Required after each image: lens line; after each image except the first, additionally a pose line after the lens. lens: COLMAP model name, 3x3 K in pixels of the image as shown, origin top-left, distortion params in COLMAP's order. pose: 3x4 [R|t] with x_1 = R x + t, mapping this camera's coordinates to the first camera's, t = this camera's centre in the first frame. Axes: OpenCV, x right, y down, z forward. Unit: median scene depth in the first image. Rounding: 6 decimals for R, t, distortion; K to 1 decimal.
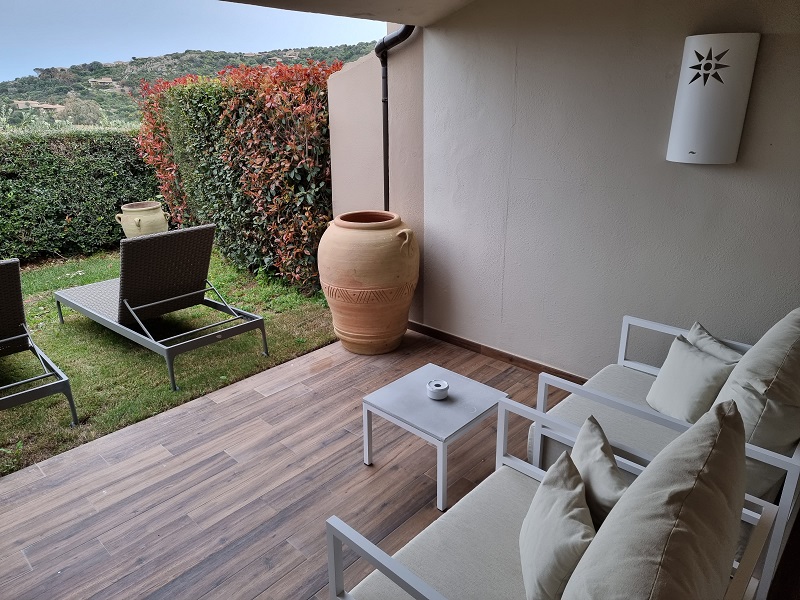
lens RADIAL K [[555.0, 0, 402.1], [0, 555.0, 295.5], [0, 0, 1]] dist [0.085721, -0.076358]
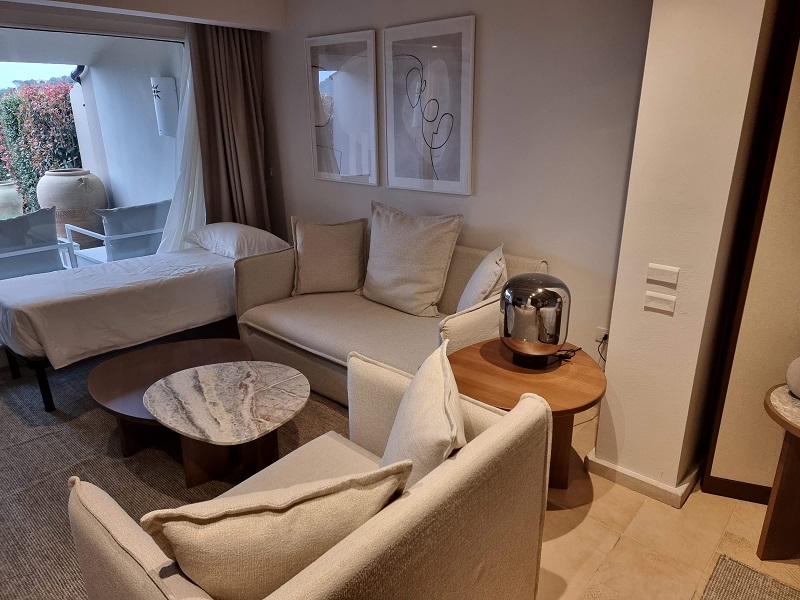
lens RADIAL K [[555.0, 0, 402.1], [0, 555.0, 295.5], [0, 0, 1]] dist [0.085721, -0.076358]
pose [[0.999661, -0.009567, 0.024232, 0.492698], [0.009966, 0.999815, -0.016427, 0.152762], [-0.024071, 0.016663, 0.999571, -0.423238]]
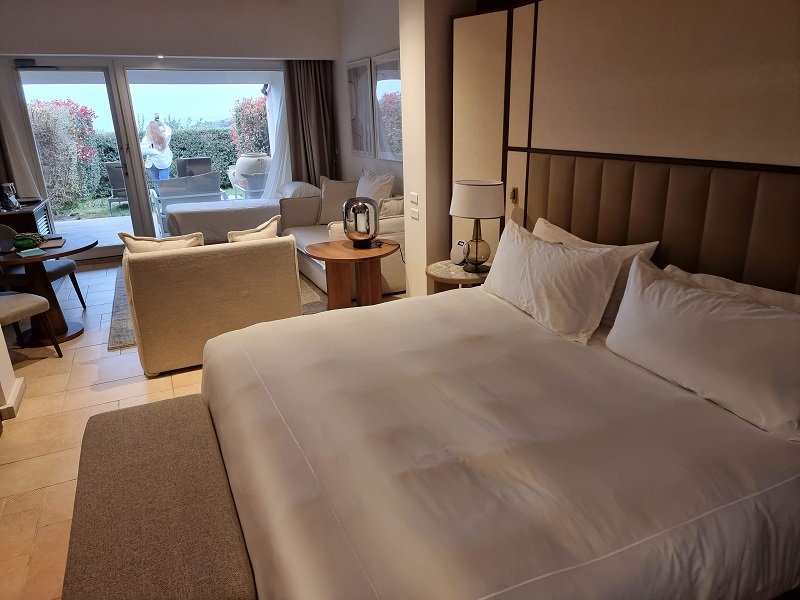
lens RADIAL K [[555.0, 0, 402.1], [0, 555.0, 295.5], [0, 0, 1]] dist [0.085721, -0.076358]
pose [[0.928625, 0.096495, -0.358251, 0.849883], [-0.102416, 0.994739, 0.002460, 0.237902], [0.356604, 0.034406, 0.933622, -0.648101]]
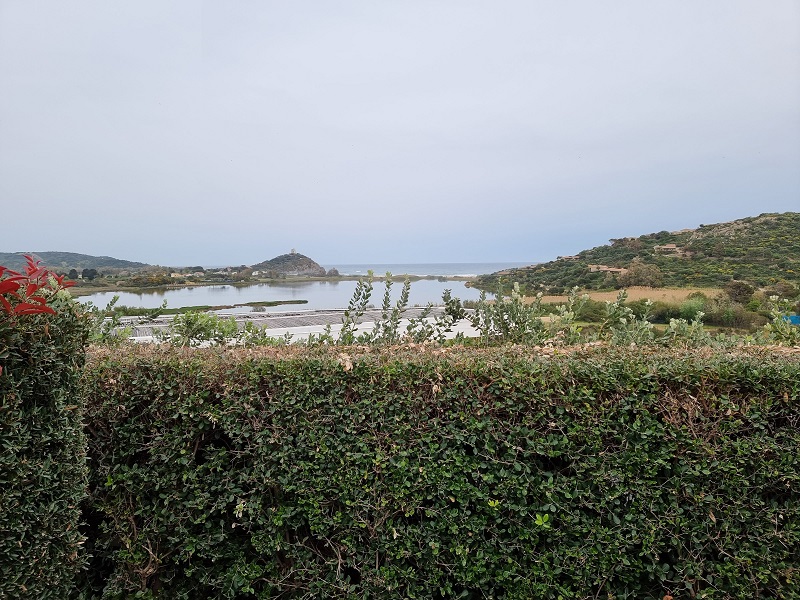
lens RADIAL K [[555.0, 0, 402.1], [0, 555.0, 295.5], [0, 0, 1]] dist [0.085721, -0.076358]
pose [[0.625726, 0.041760, -0.778925, -0.415489], [-0.252418, 0.955679, -0.151537, -0.216424], [0.738073, 0.291435, 0.608534, 0.593661]]
